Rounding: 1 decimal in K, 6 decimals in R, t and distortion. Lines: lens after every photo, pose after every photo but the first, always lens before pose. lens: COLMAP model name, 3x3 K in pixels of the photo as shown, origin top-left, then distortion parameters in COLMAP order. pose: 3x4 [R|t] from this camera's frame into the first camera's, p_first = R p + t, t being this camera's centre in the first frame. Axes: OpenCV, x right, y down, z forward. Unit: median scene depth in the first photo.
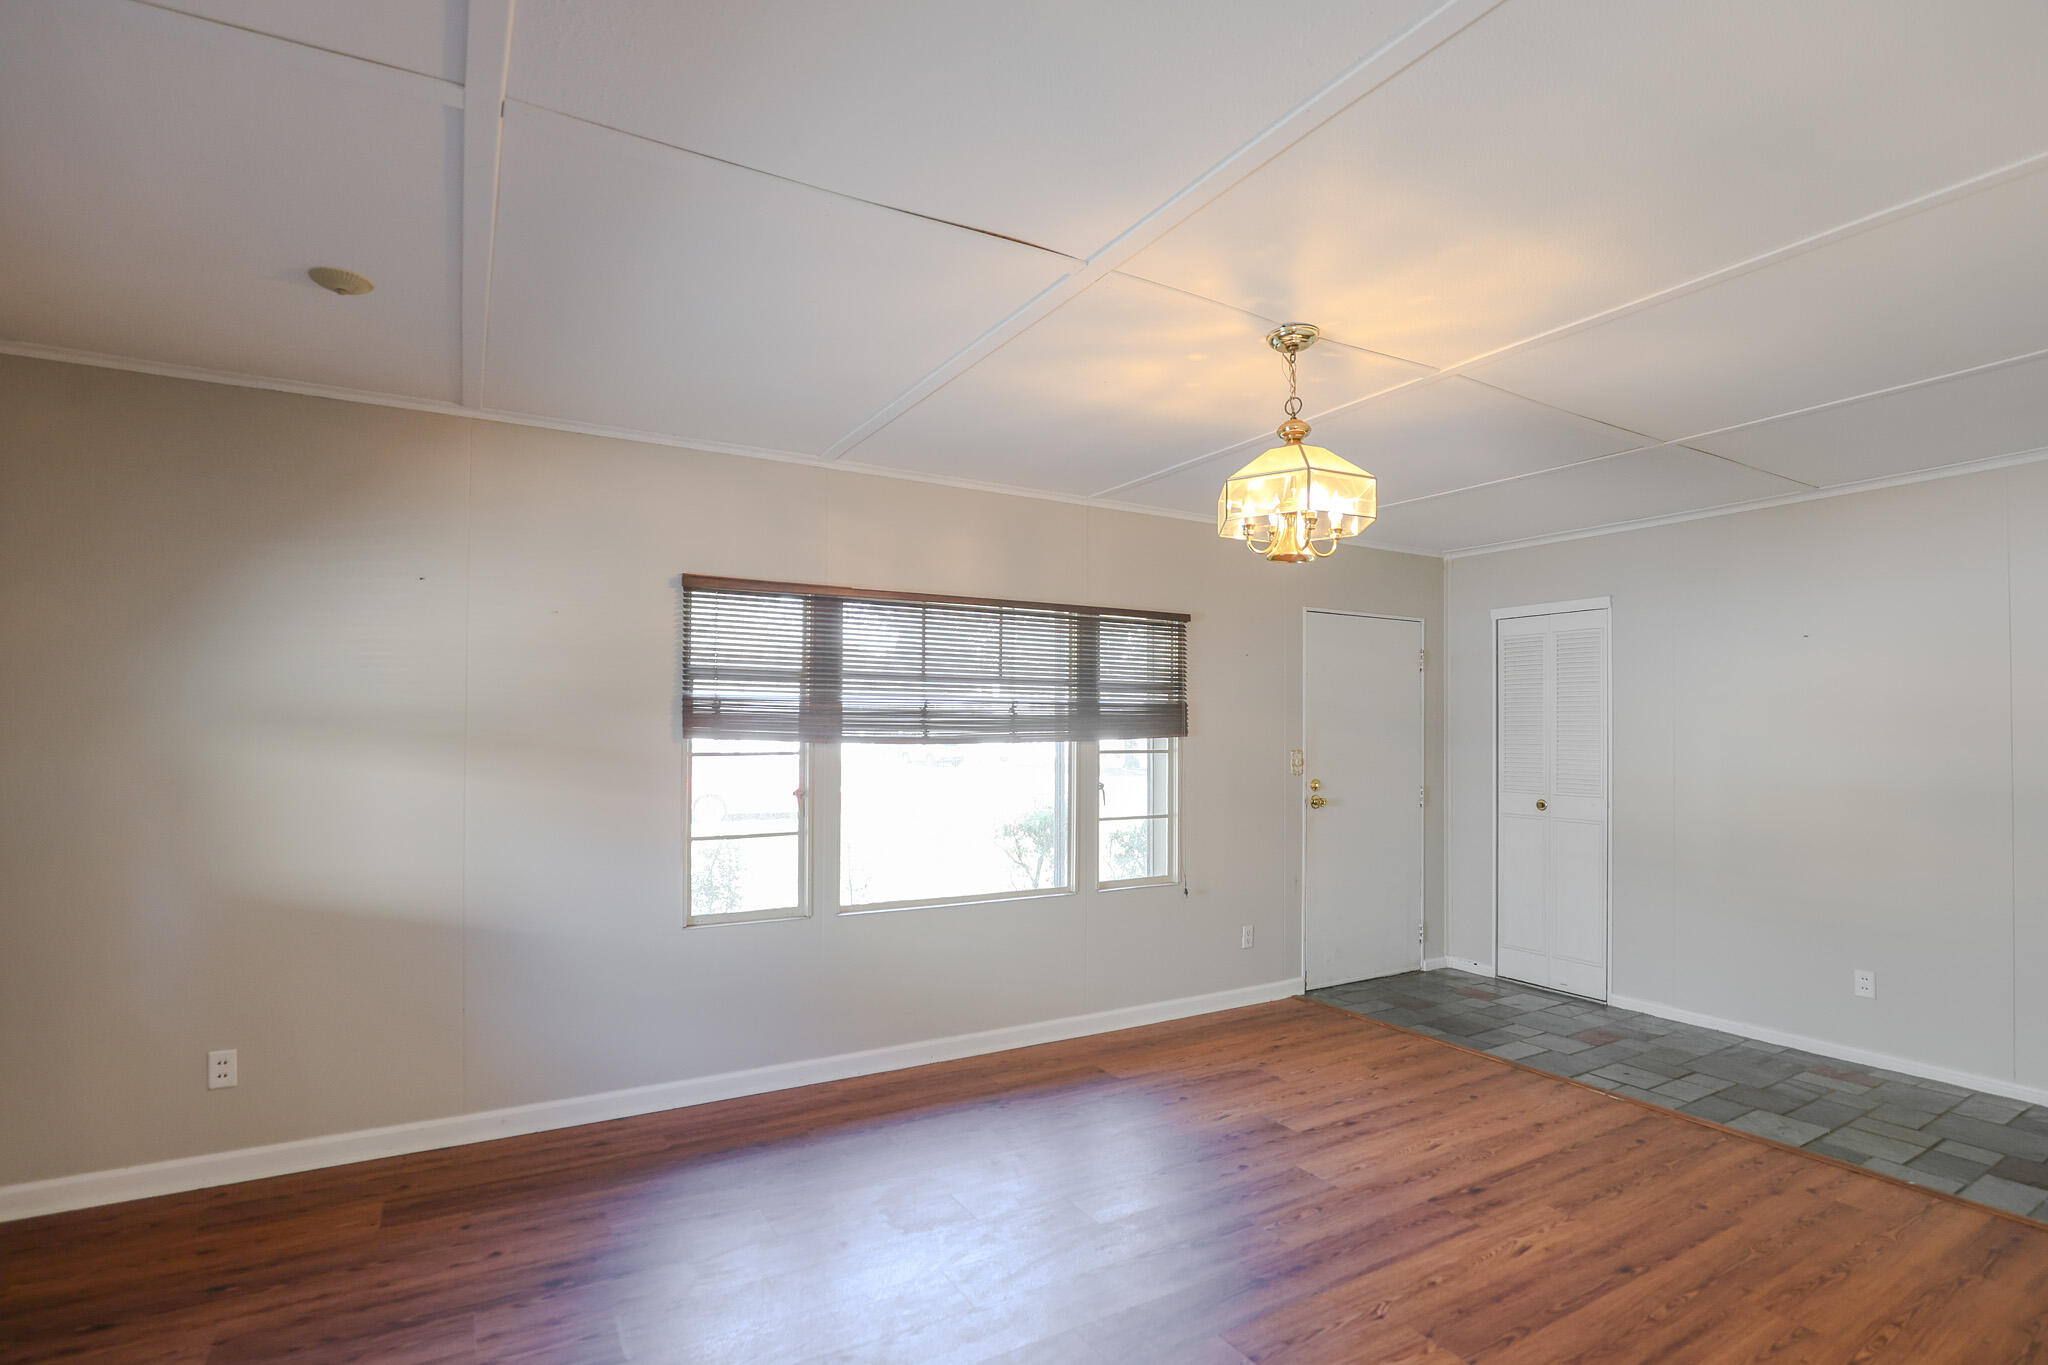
lens RADIAL K [[965.2, 0, 960.2], [0, 965.2, 719.6], [0, 0, 1]] dist [-0.023526, 0.000108]
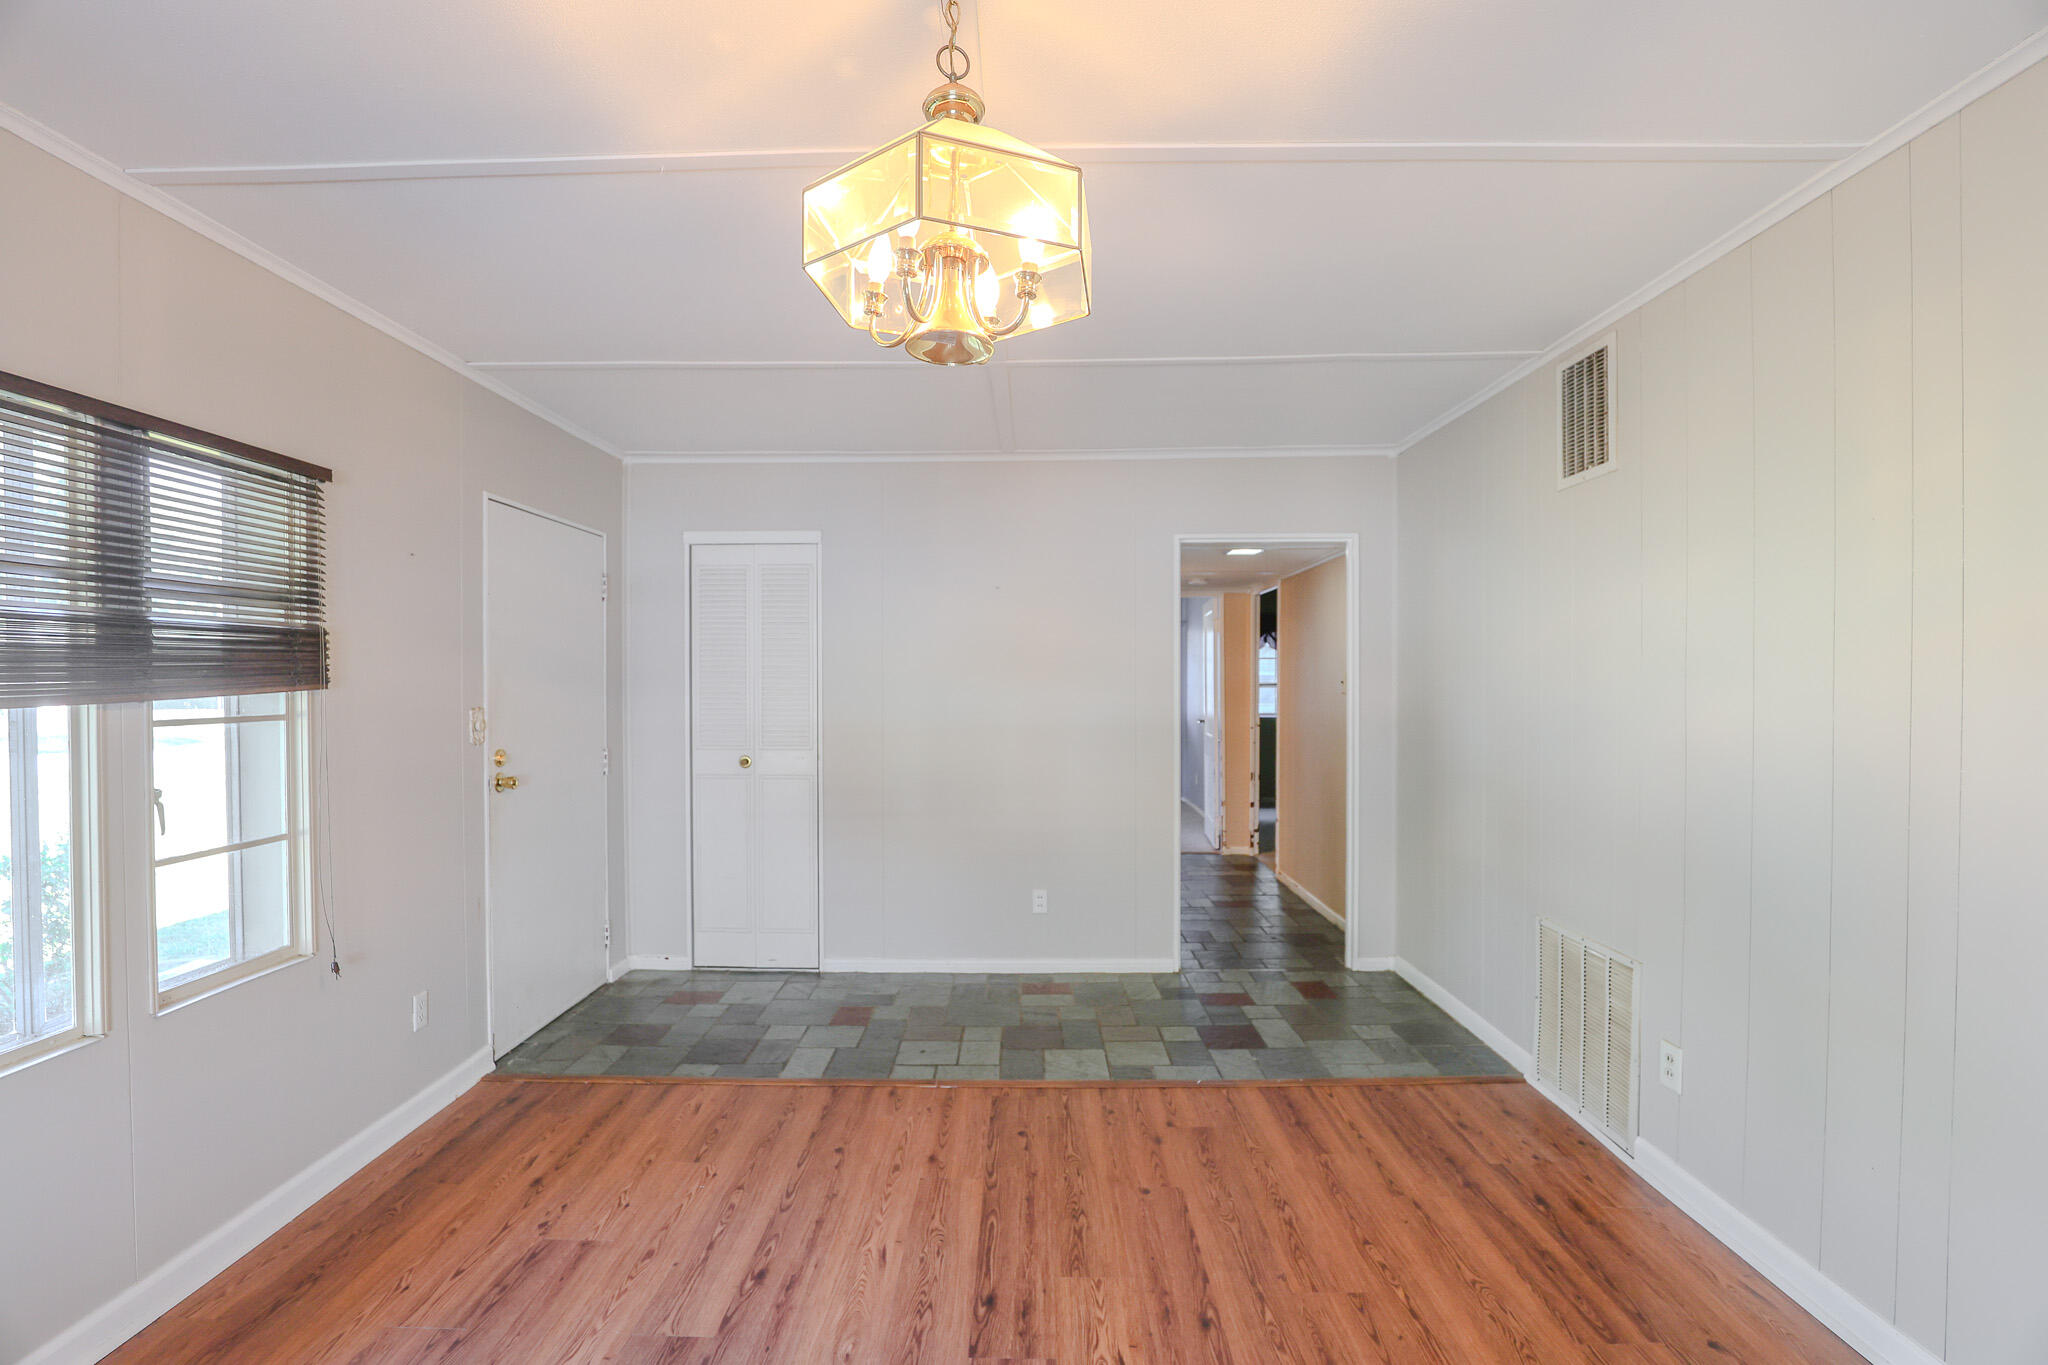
lens RADIAL K [[980.9, 0, 1012.2], [0, 980.9, 694.5], [0, 0, 1]] dist [-0.043698, 0.014196]
pose [[0.486145, -0.018321, 0.873686, -0.065743], [-0.006287, 0.999681, 0.024461, 0.005549], [-0.873856, -0.017384, 0.485875, 0.447491]]
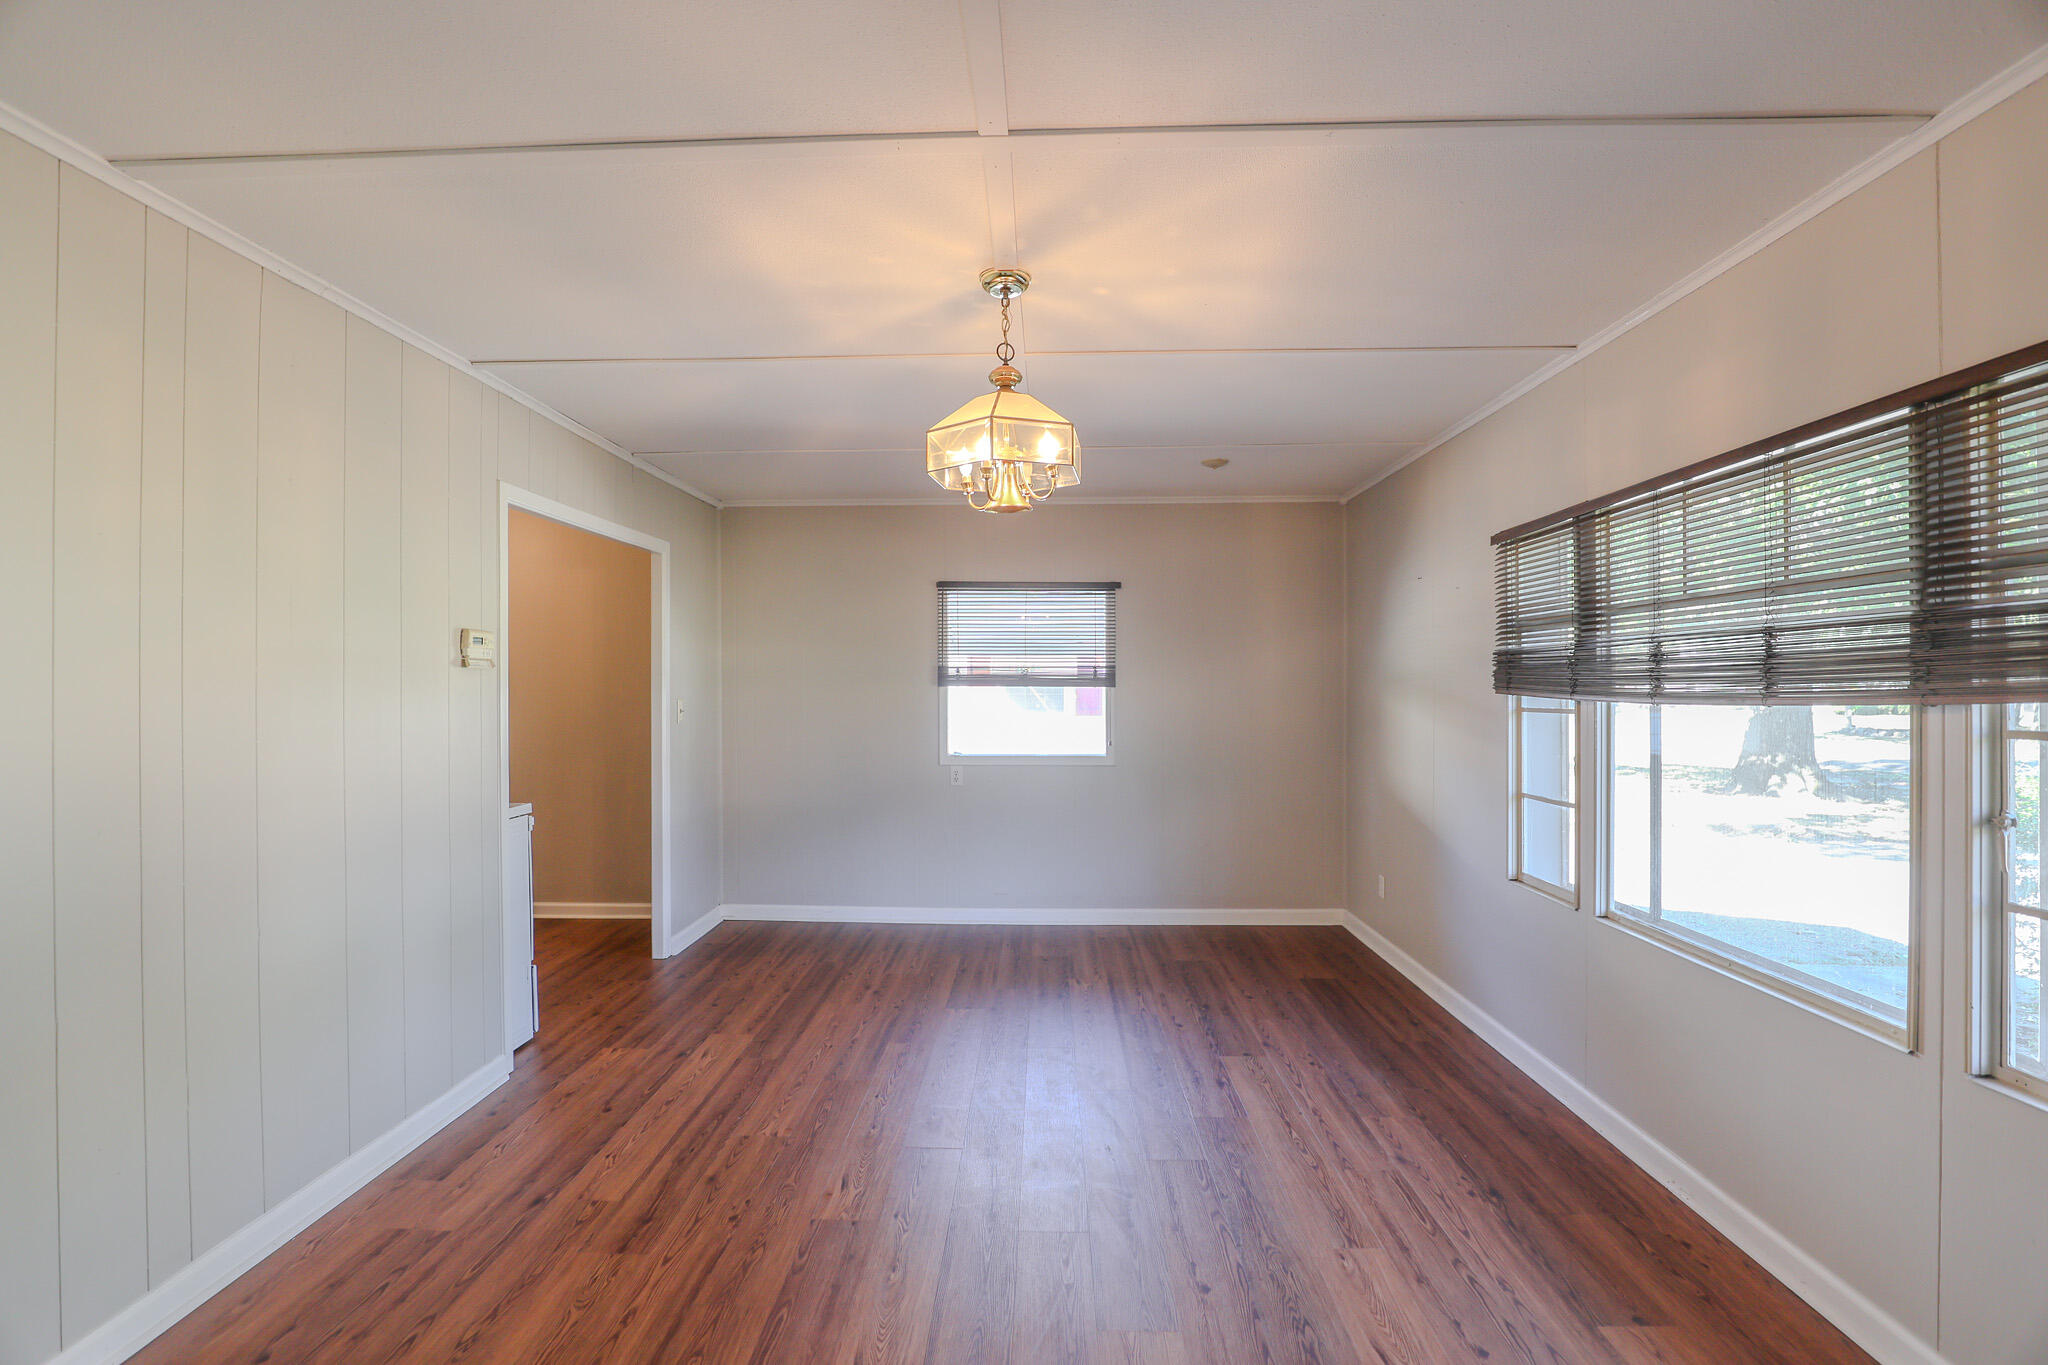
lens RADIAL K [[969.8, 0, 1043.1], [0, 969.8, 680.7], [0, 0, 1]] dist [-0.023658, 0.000703]
pose [[-0.474310, -0.006939, -0.880331, 0.749222], [0.013010, 0.999804, -0.014890, 0.013886], [0.880262, -0.018515, -0.474127, 0.939462]]
